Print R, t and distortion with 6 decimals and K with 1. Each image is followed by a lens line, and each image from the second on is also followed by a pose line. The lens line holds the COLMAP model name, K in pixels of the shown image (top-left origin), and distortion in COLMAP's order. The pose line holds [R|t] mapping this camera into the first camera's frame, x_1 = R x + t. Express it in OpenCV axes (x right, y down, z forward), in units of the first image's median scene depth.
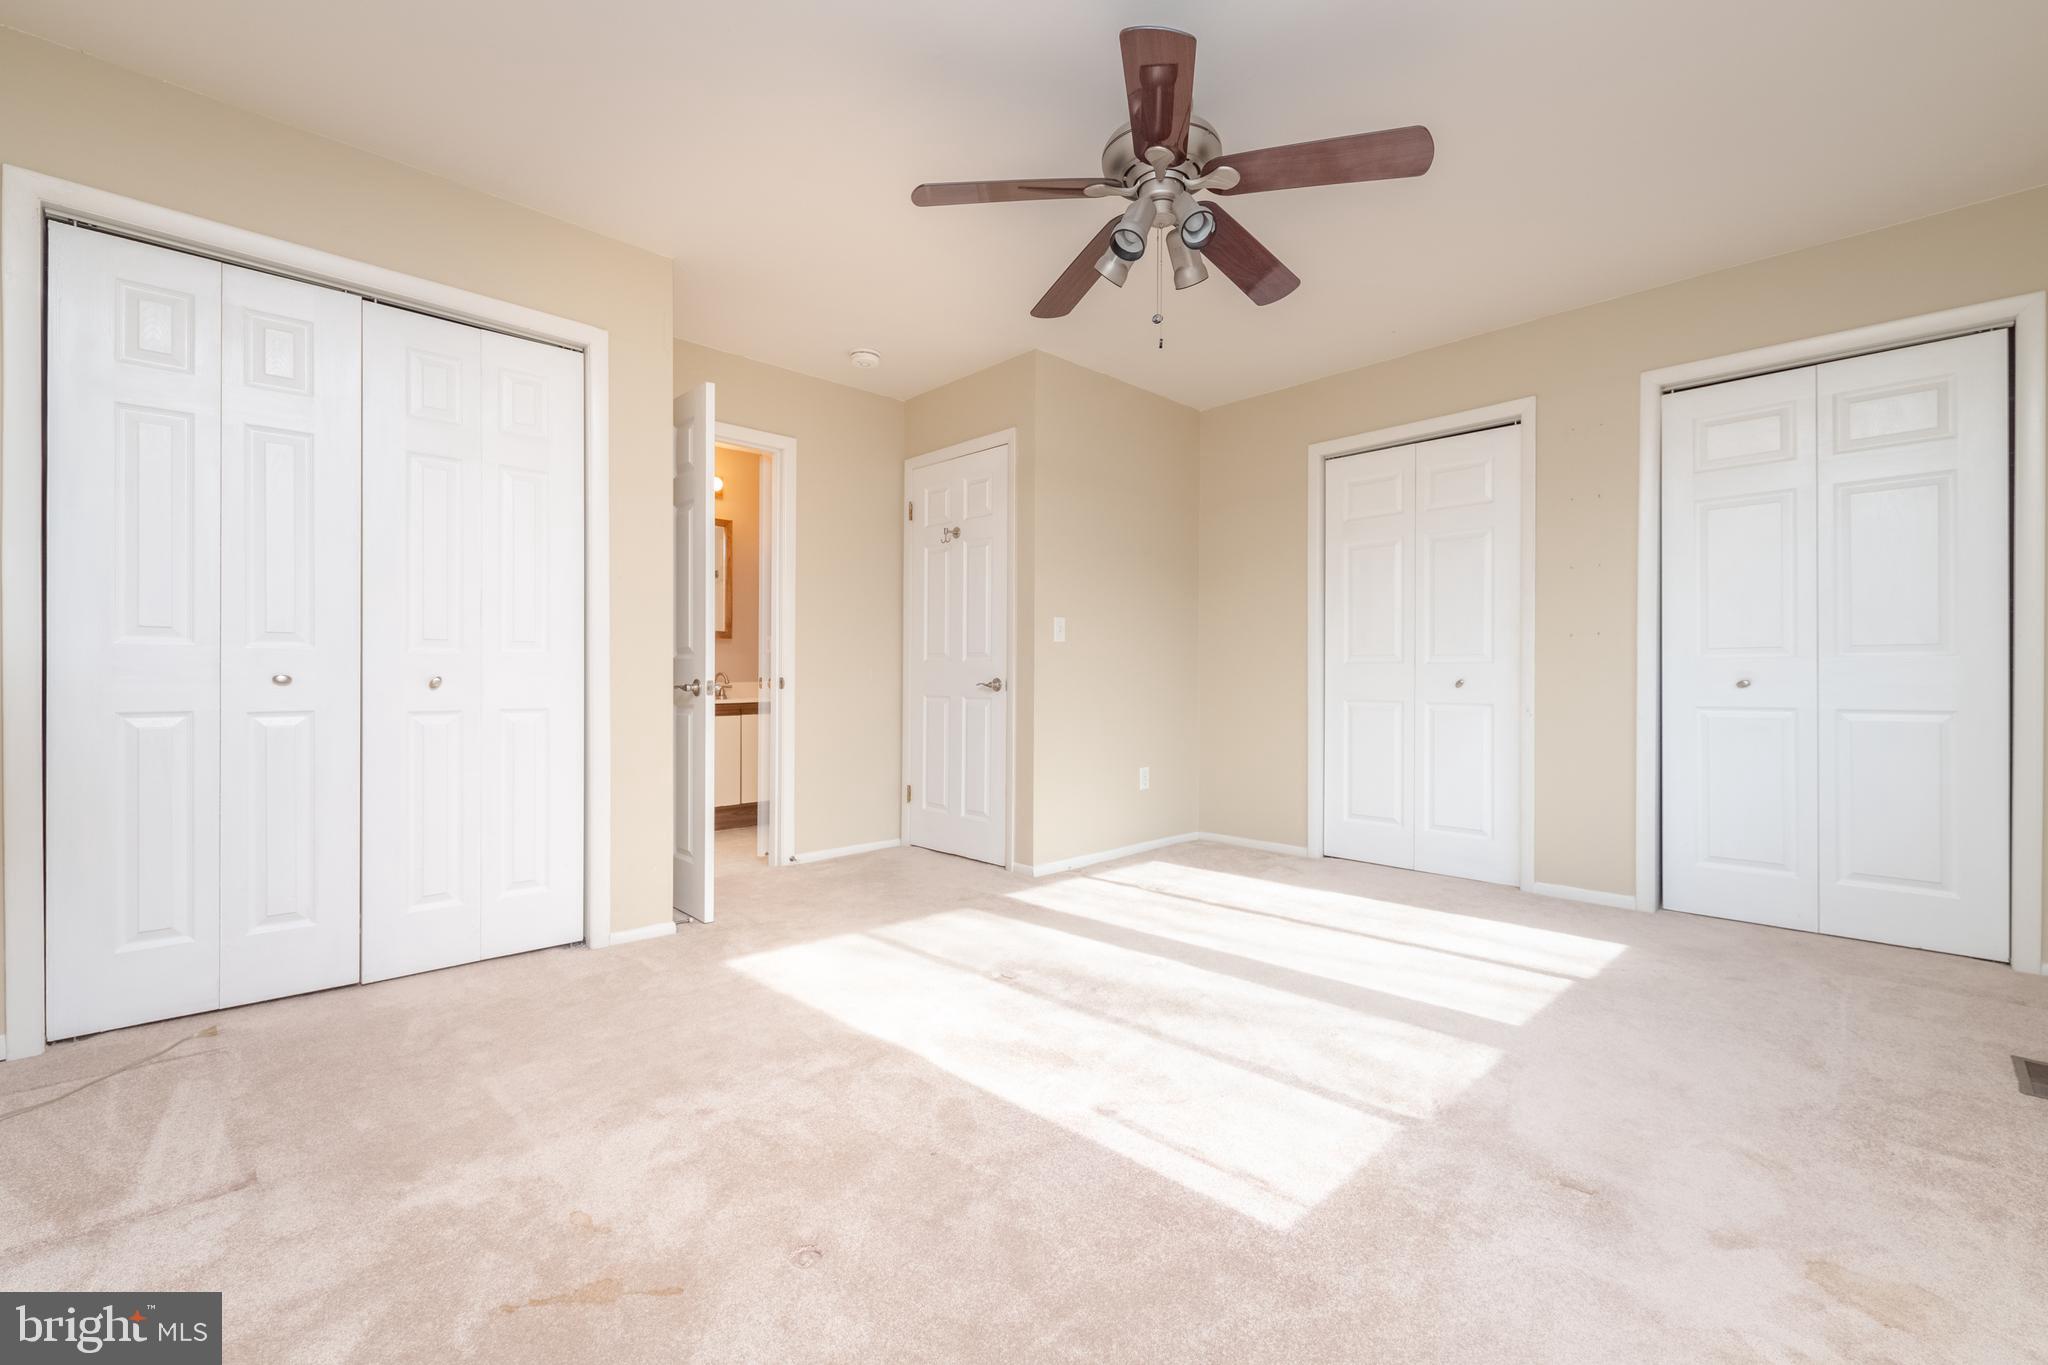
lens RADIAL K [[865.7, 0, 1039.4], [0, 865.7, 685.4], [0, 0, 1]] dist [-0.004340, -0.008160]
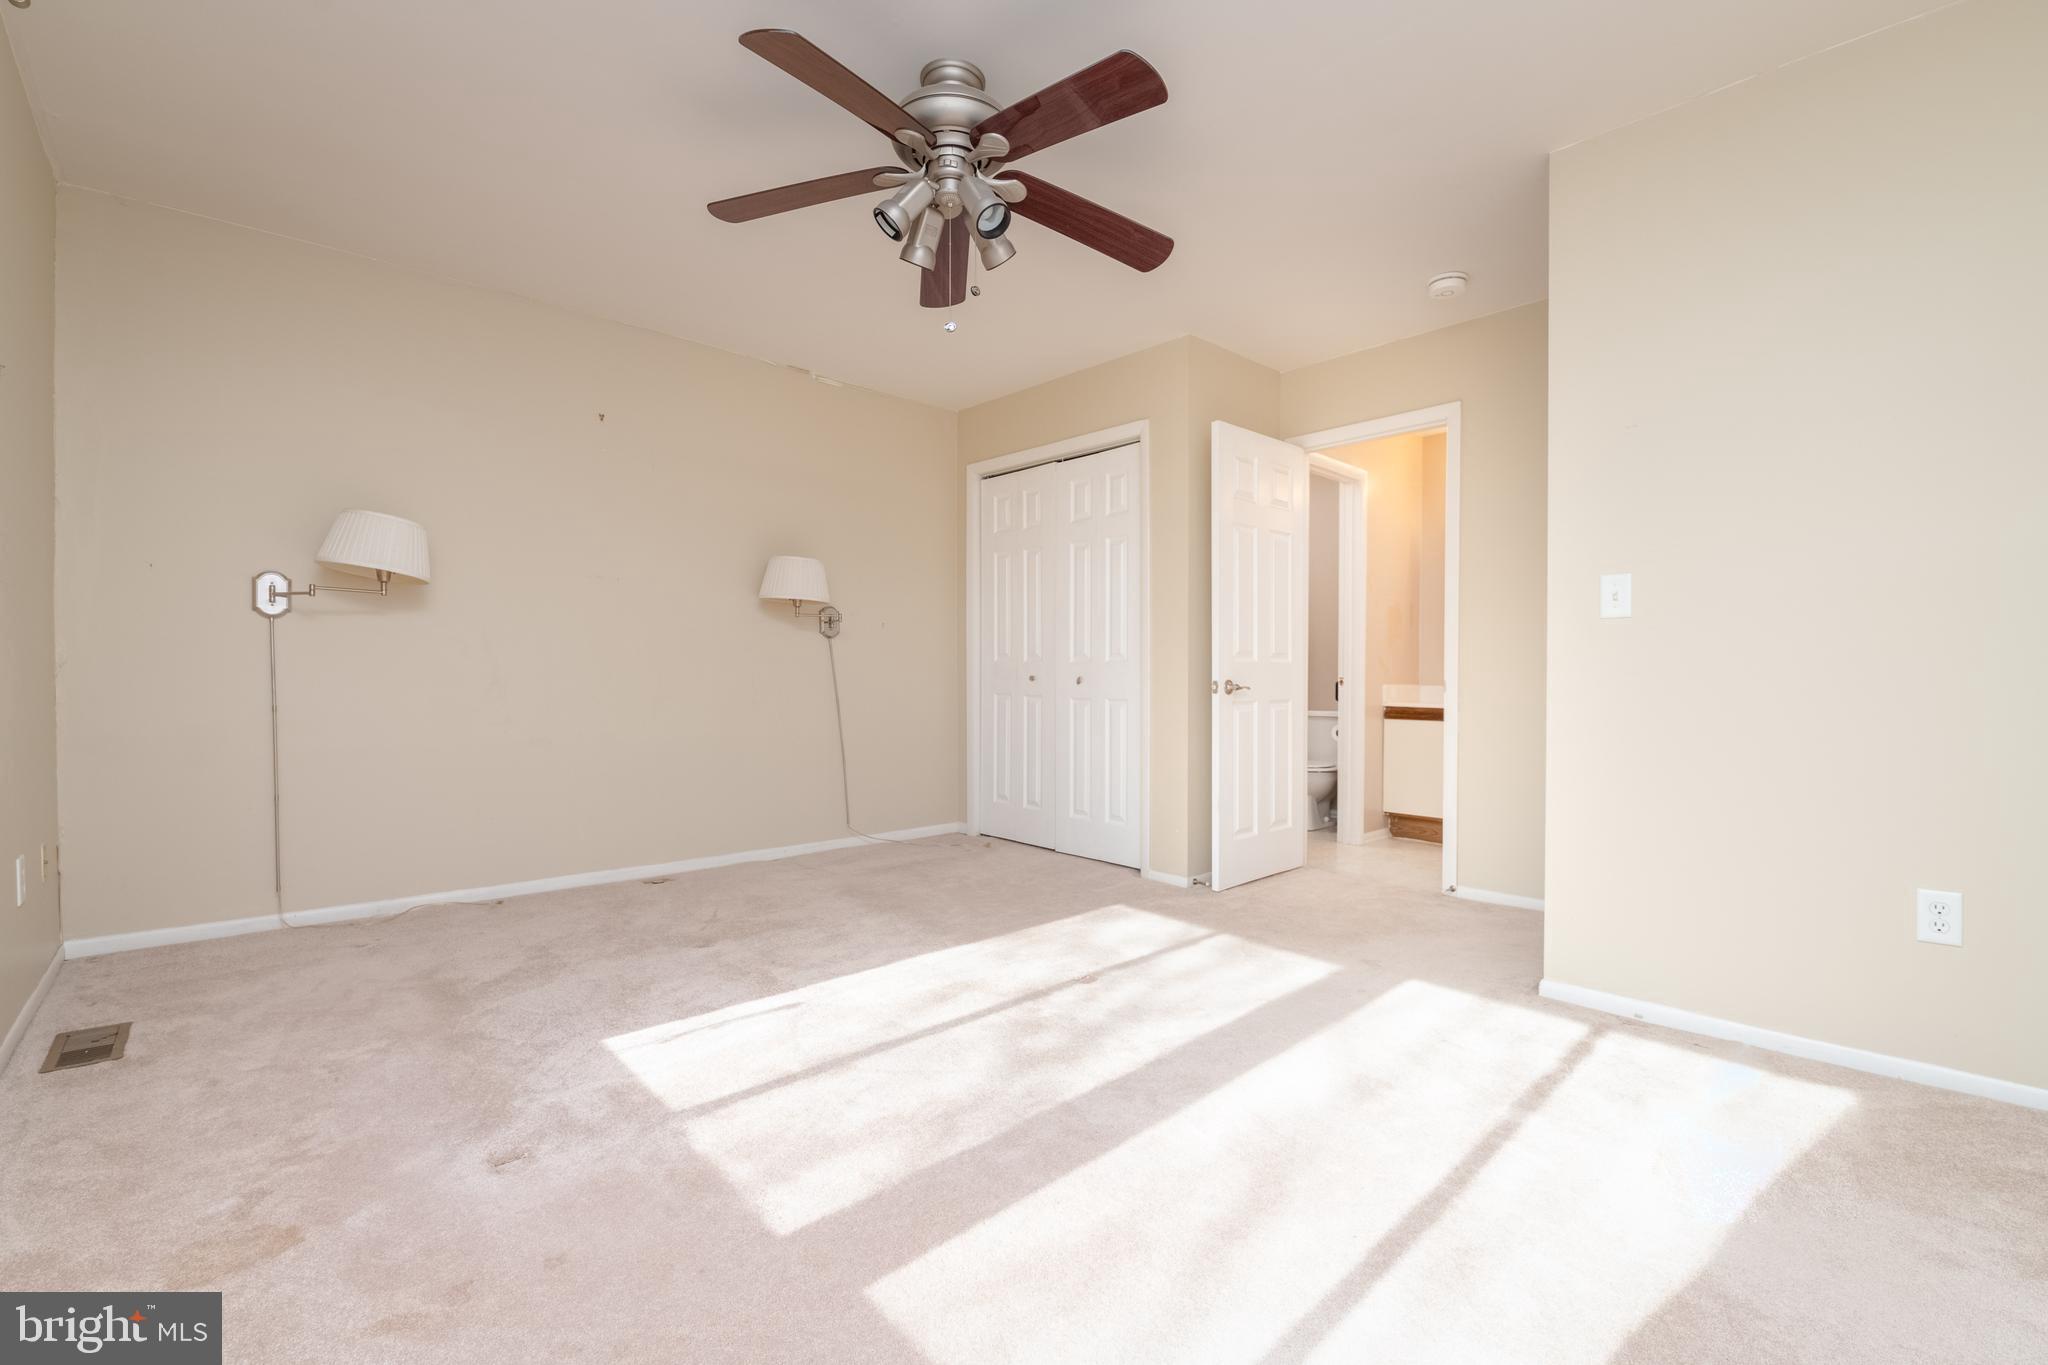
lens RADIAL K [[865.7, 0, 1039.4], [0, 865.7, 685.4], [0, 0, 1]] dist [-0.004340, -0.008160]
pose [[-0.046873, 0.002739, -0.998897, 1.361160], [-0.006213, 0.999976, 0.003033, -0.009885], [0.998882, 0.006349, -0.046854, 1.408367]]
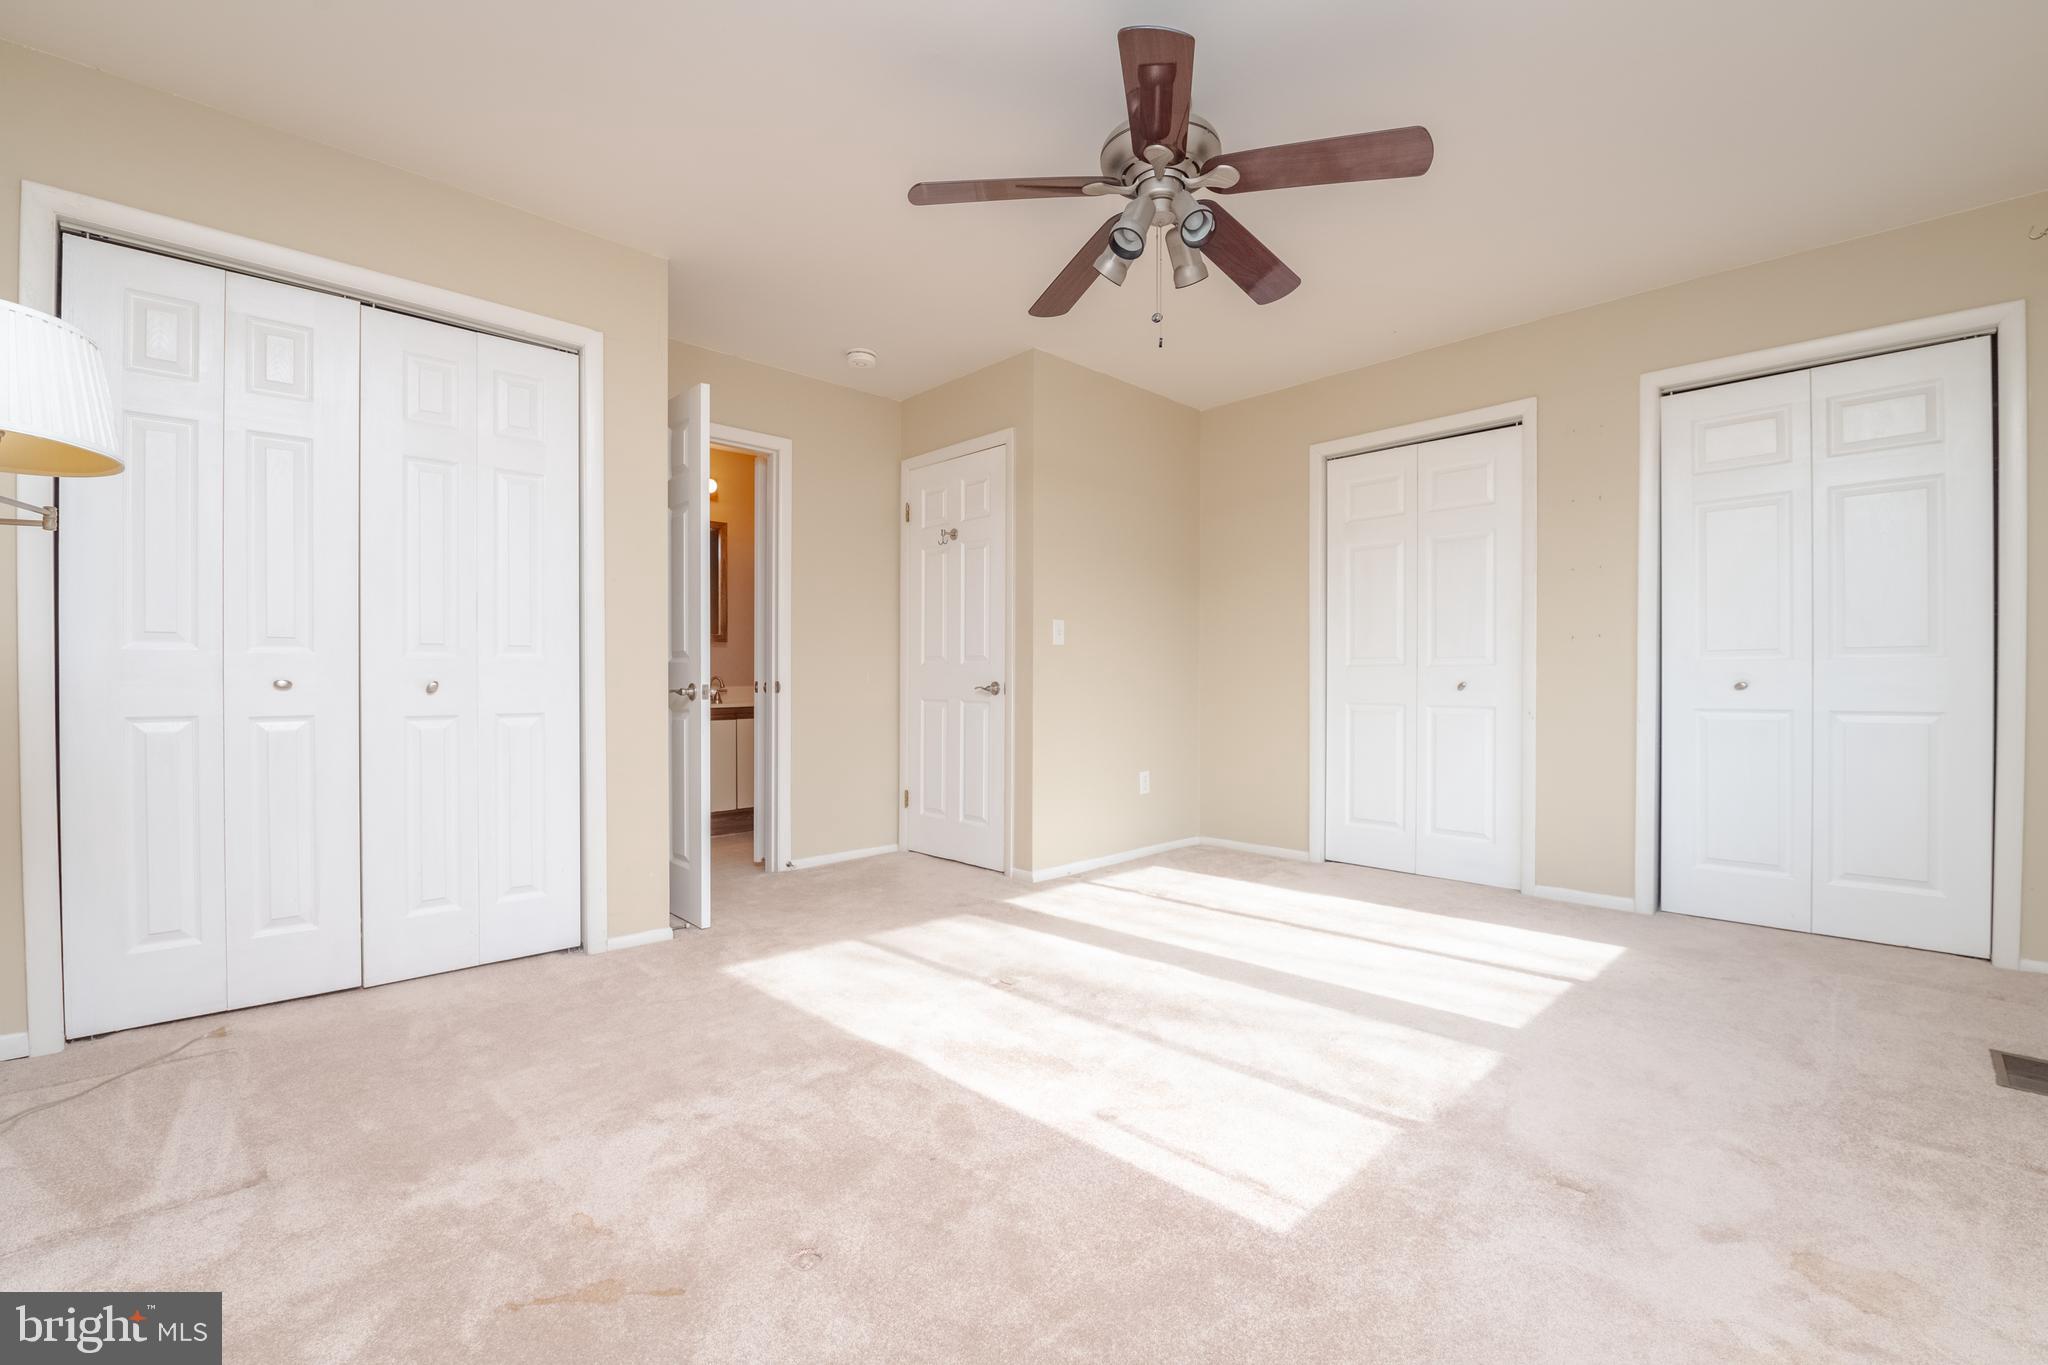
lens RADIAL K [[885.6, 0, 1025.7], [0, 885.6, 689.5], [0, 0, 1]] dist [-0.000761, -0.008722]
pose [[0.999898, -0.001807, -0.014192, 0.000155], [0.001814, 0.999998, 0.000531, 0.000138], [0.014191, -0.000556, 0.999899, -0.020645]]
